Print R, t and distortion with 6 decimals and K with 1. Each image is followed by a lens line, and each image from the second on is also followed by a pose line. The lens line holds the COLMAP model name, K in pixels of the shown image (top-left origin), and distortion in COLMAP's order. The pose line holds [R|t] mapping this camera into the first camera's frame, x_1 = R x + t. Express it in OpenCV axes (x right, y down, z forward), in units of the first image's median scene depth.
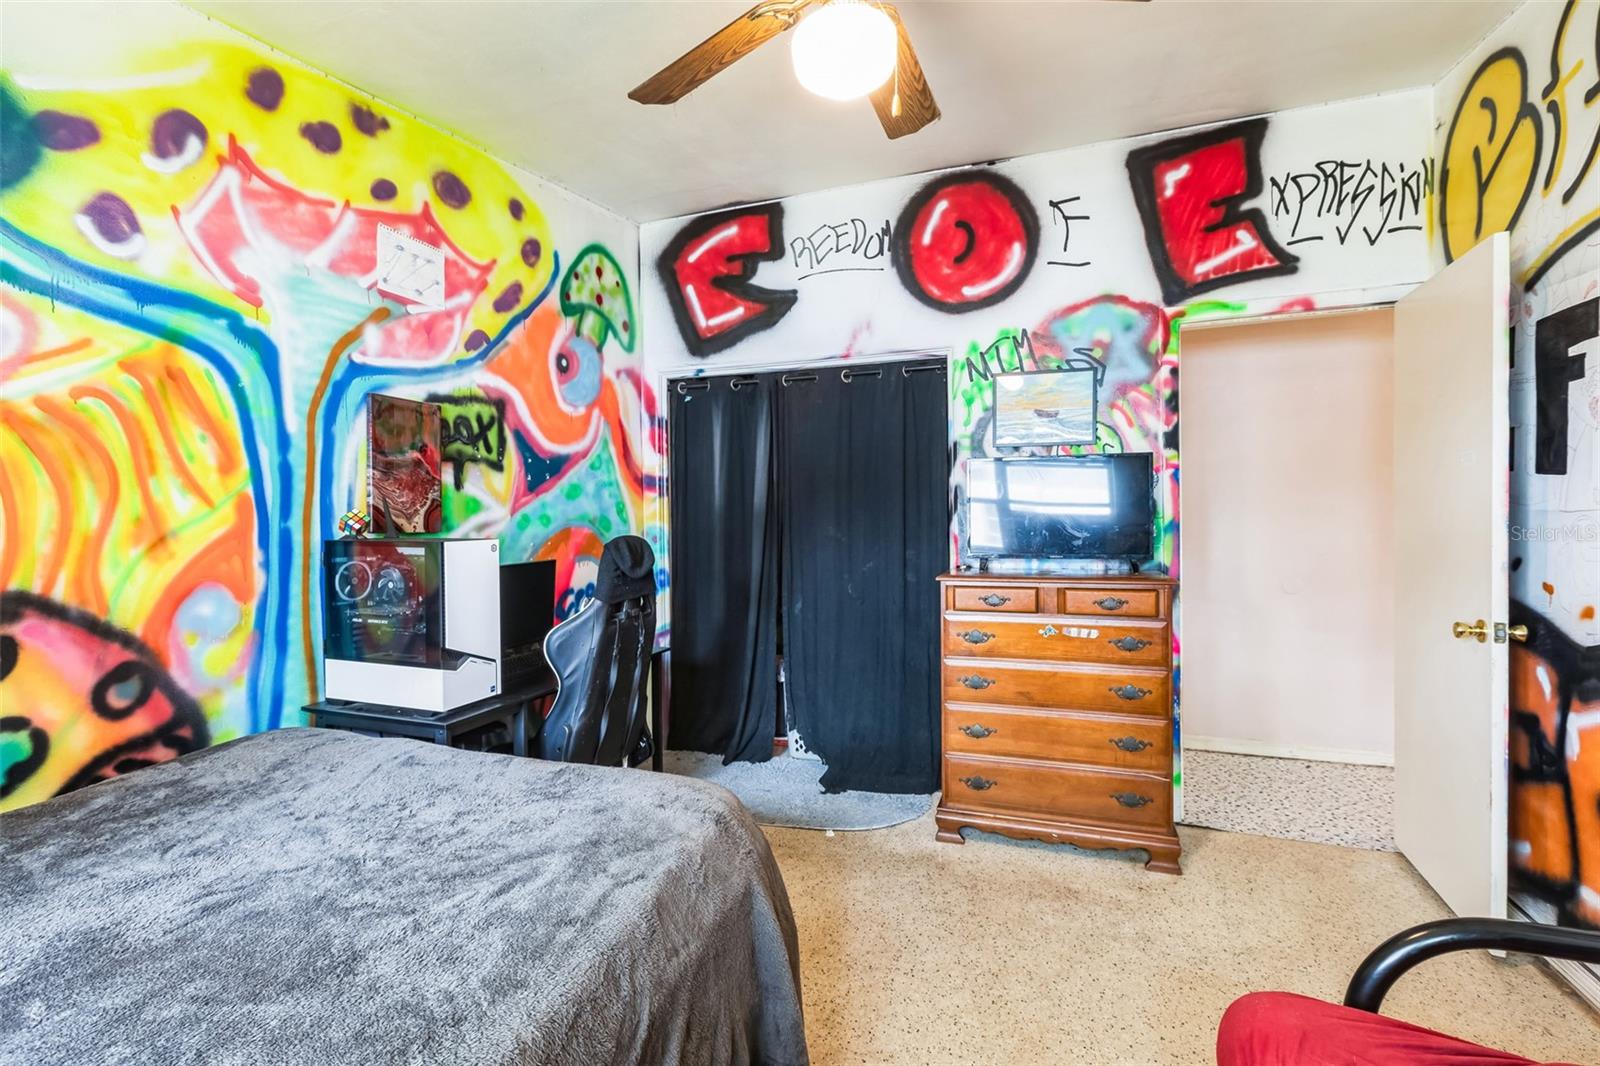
lens RADIAL K [[719.7, 0, 798.7], [0, 719.7, 517.1], [0, 0, 1]] dist [-0.003885, -0.000226]
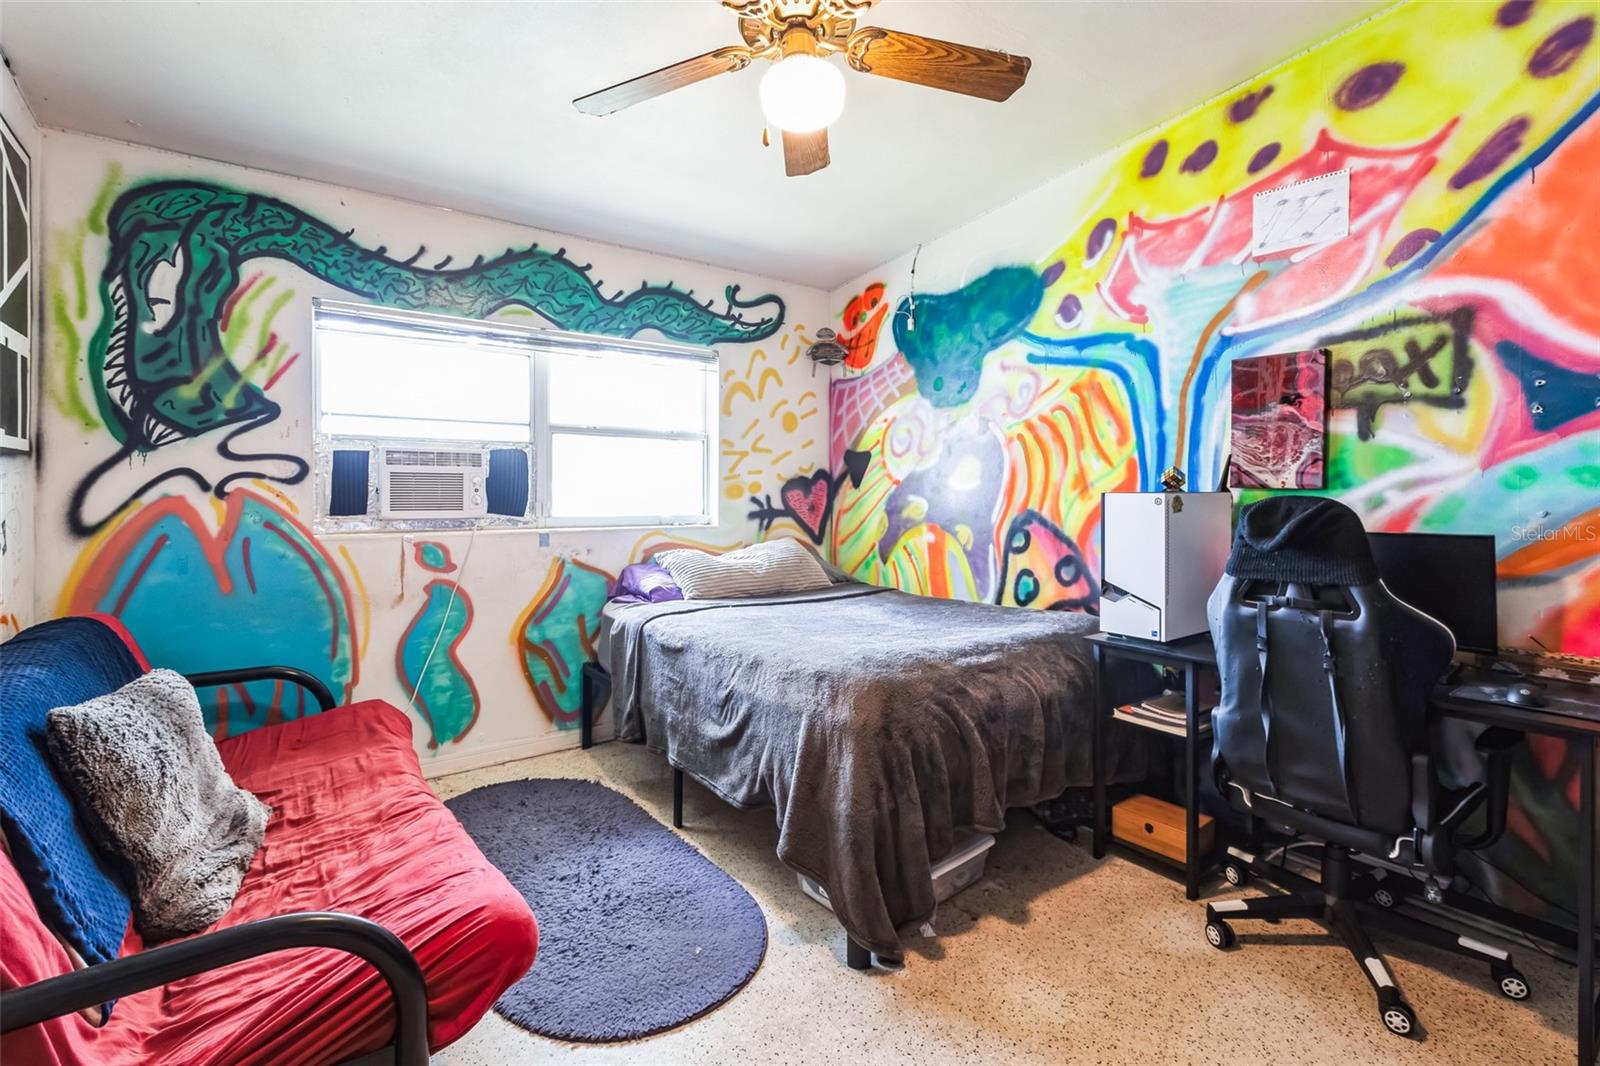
lens RADIAL K [[719.7, 0, 800.8], [0, 719.7, 487.2], [0, 0, 1]] dist [-0.003885, -0.000226]
pose [[-0.535165, 0.010518, -0.844682, 0.730179], [0.003316, 0.999941, 0.010350, 0.008902], [0.844741, 0.002738, -0.535168, 1.093316]]
